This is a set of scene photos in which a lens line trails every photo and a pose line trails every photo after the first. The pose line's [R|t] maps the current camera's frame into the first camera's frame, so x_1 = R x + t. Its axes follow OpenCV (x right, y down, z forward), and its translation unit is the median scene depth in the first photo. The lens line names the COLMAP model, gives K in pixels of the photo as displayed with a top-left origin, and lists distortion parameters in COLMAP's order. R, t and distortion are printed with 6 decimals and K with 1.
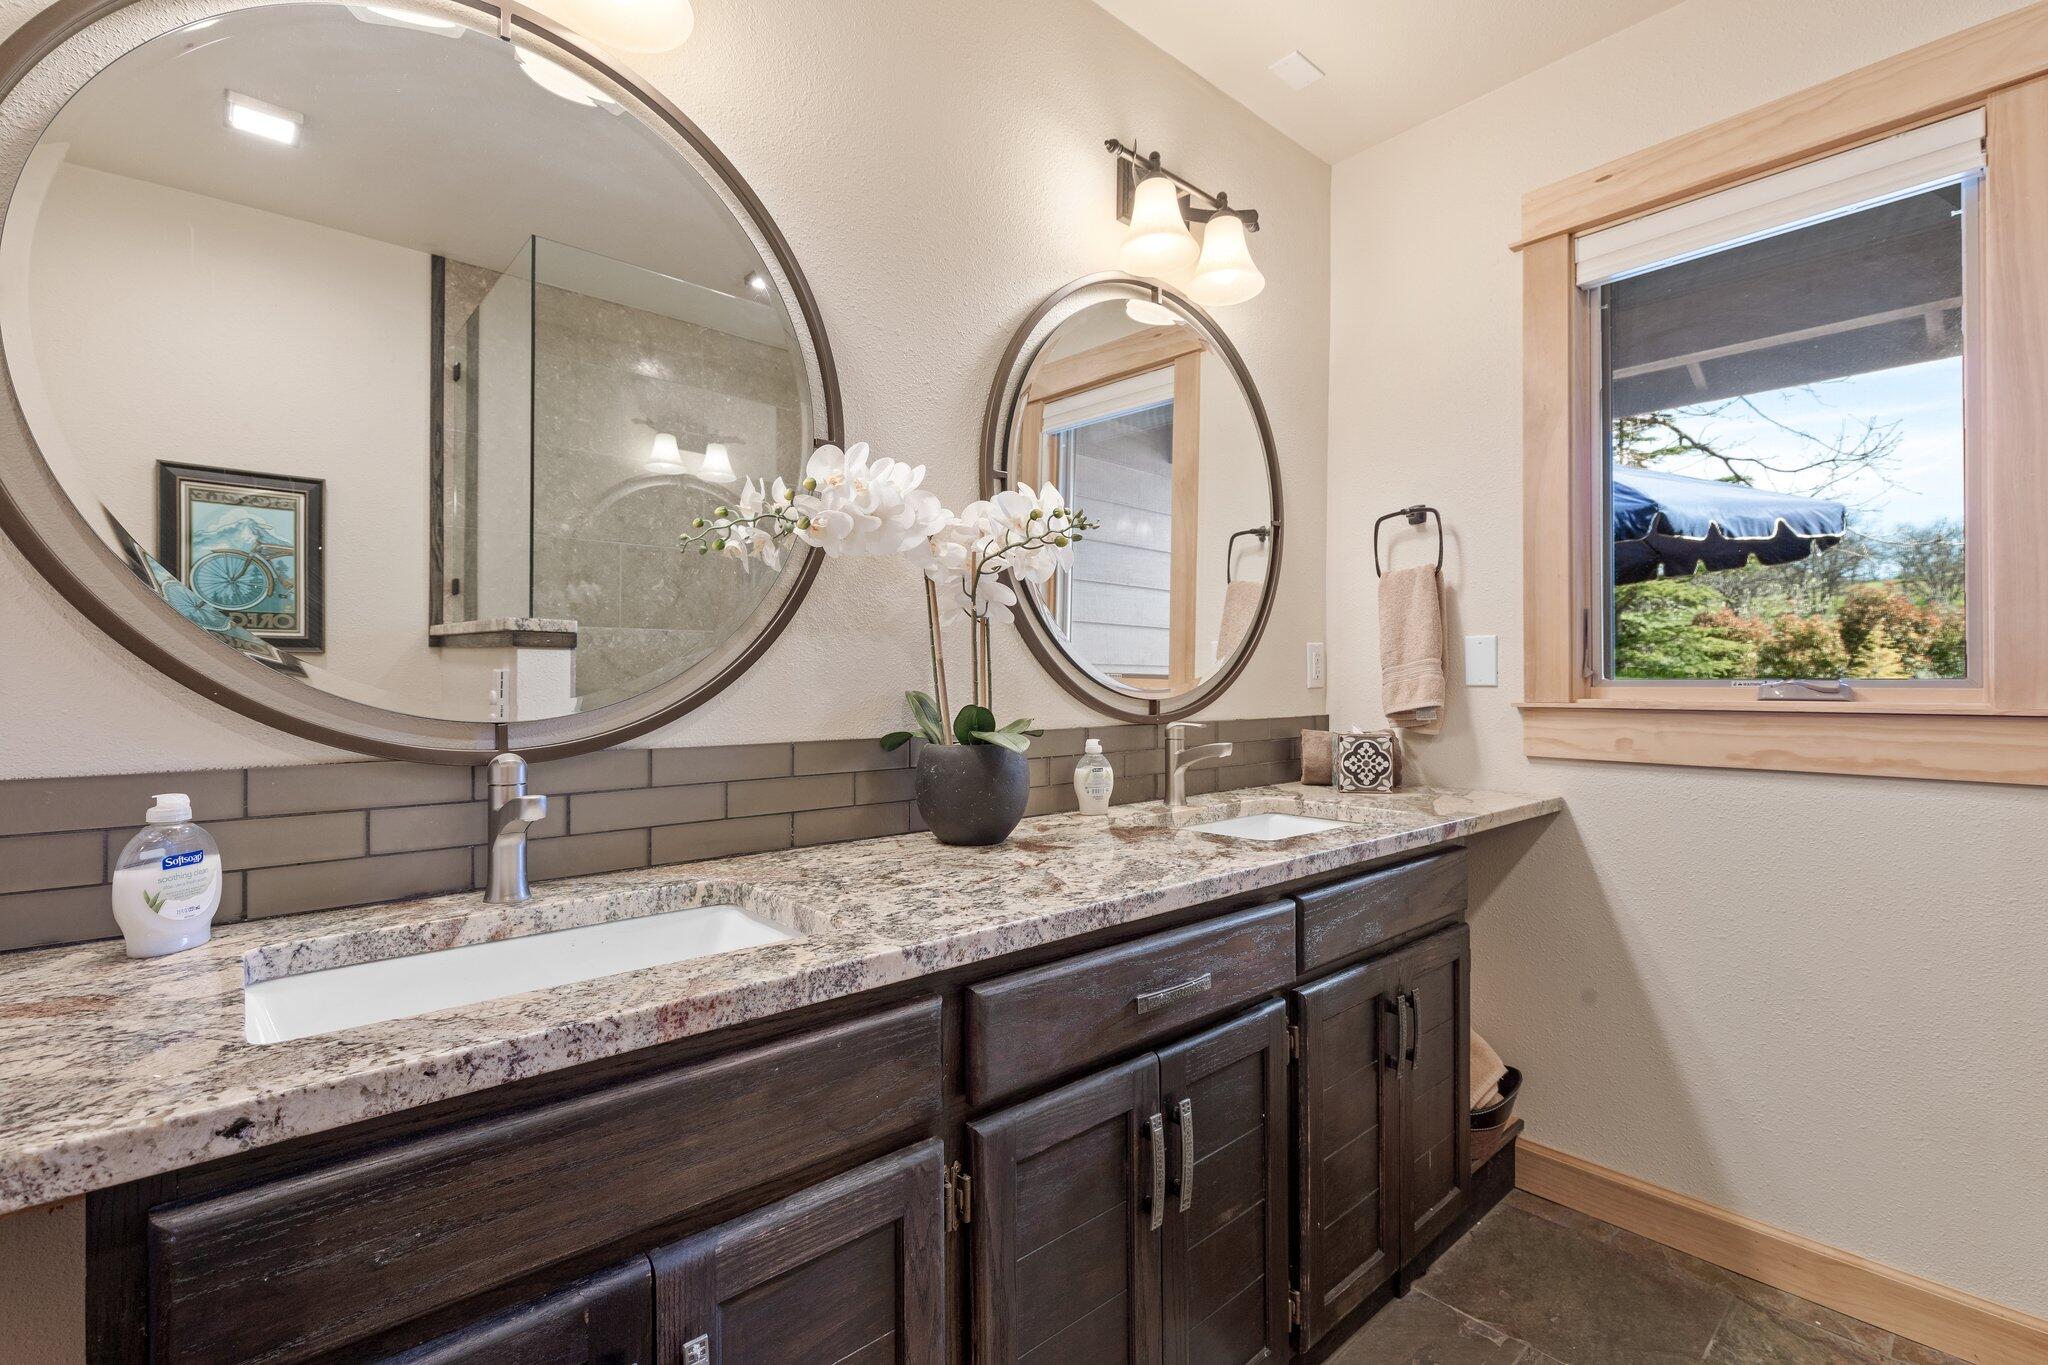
lens RADIAL K [[911.1, 0, 1020.7], [0, 911.1, 680.5], [0, 0, 1]] dist [-0.002591, 0.000813]
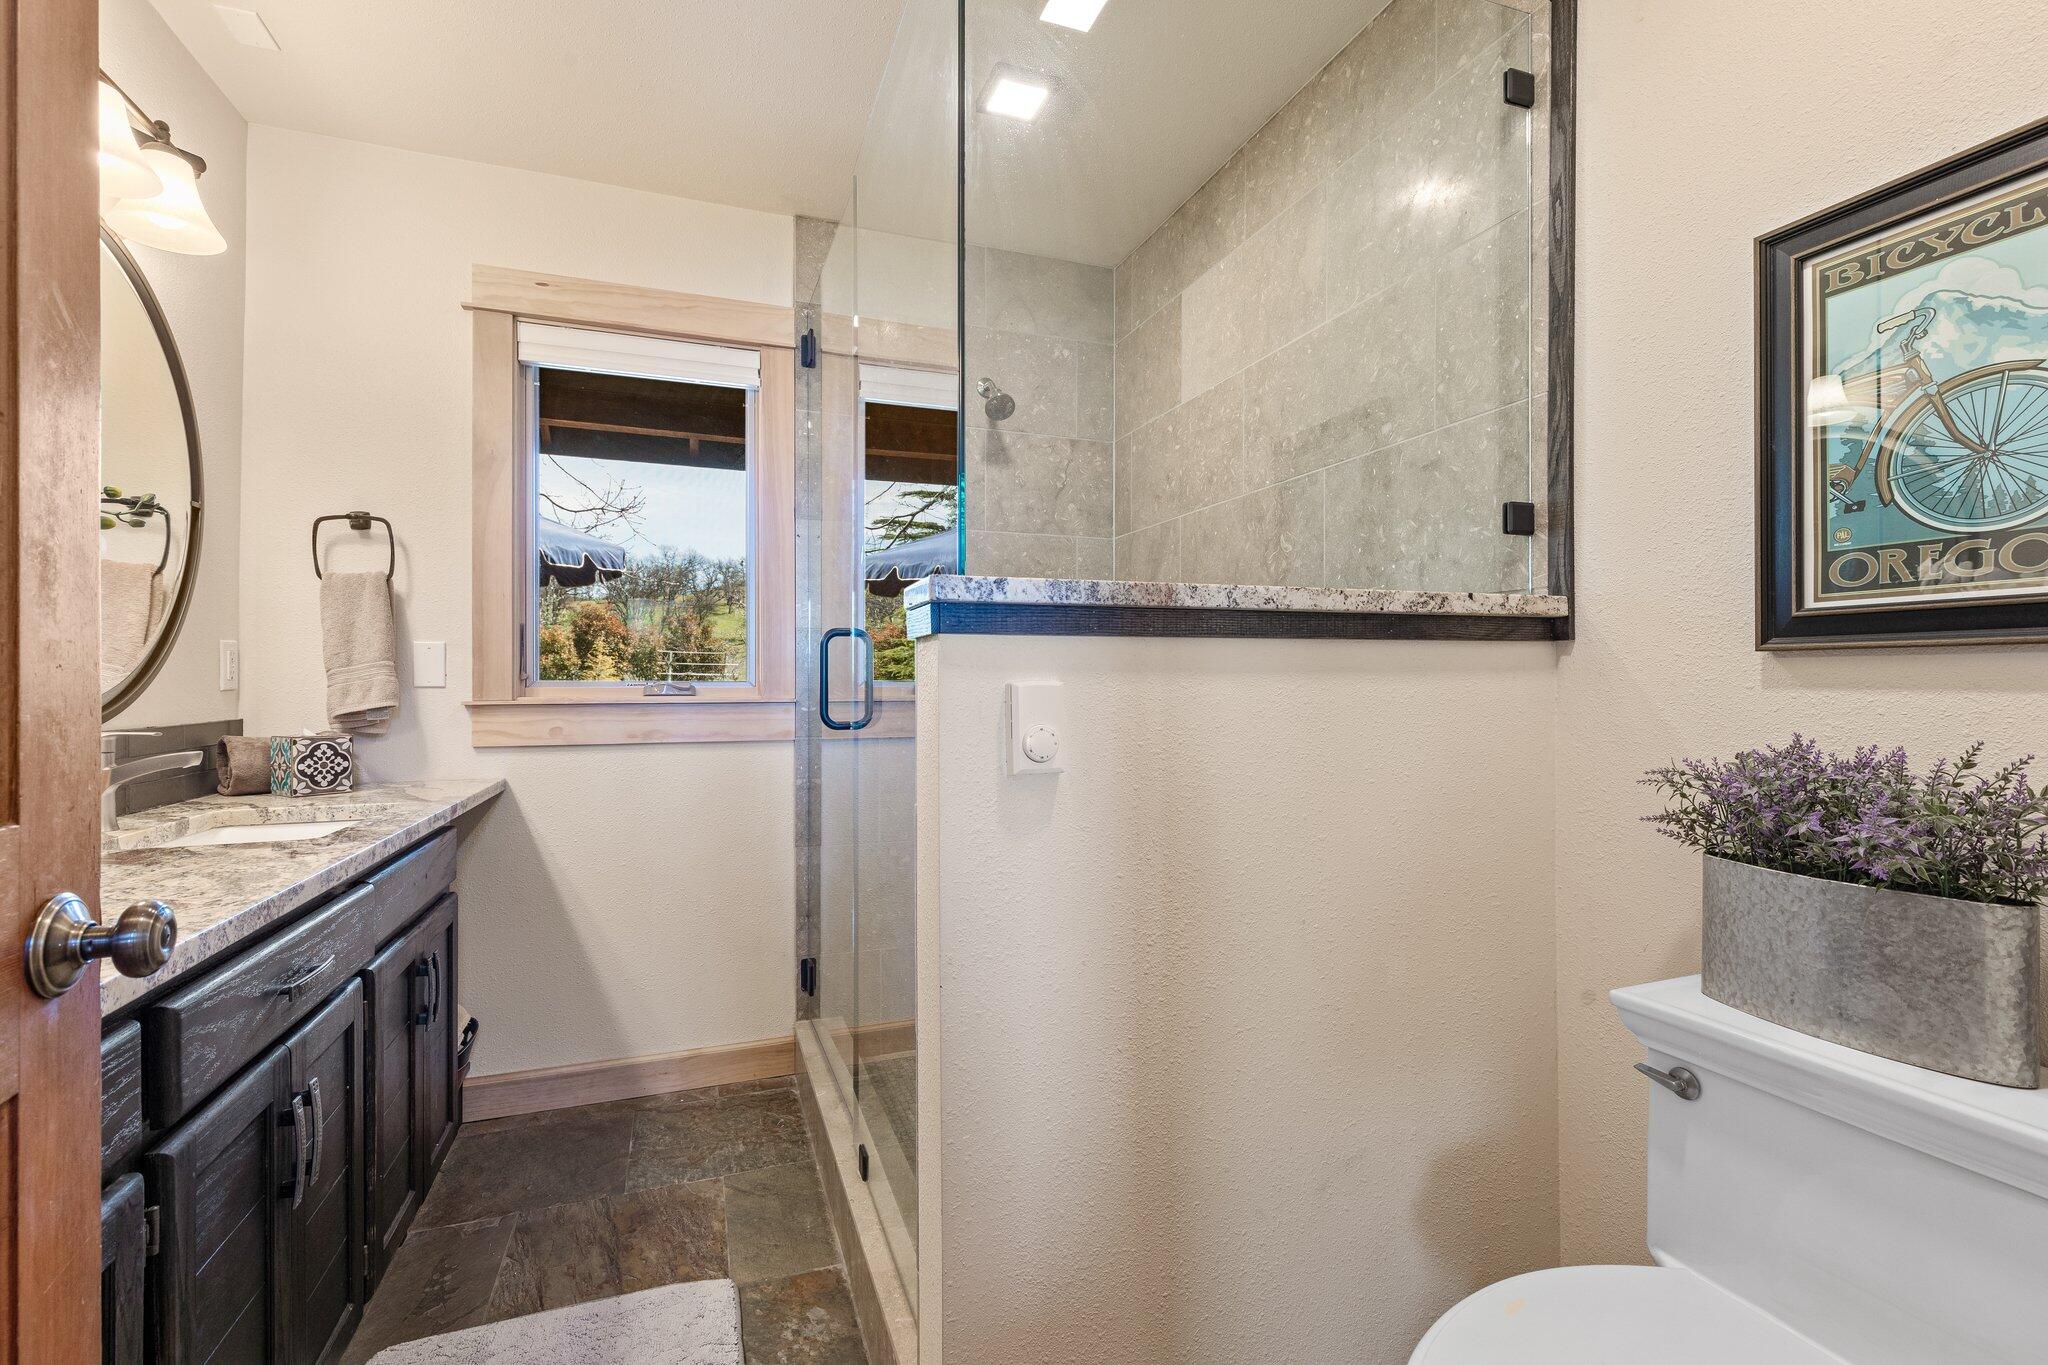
lens RADIAL K [[911.1, 0, 1027.3], [0, 911.1, 683.3], [0, 0, 1]] dist [-0.002591, 0.000813]
pose [[0.366950, -0.000791, 0.930240, -0.267801], [-0.001646, 0.999998, 0.001500, -0.001347], [-0.930239, -0.002082, 0.366948, -0.084650]]
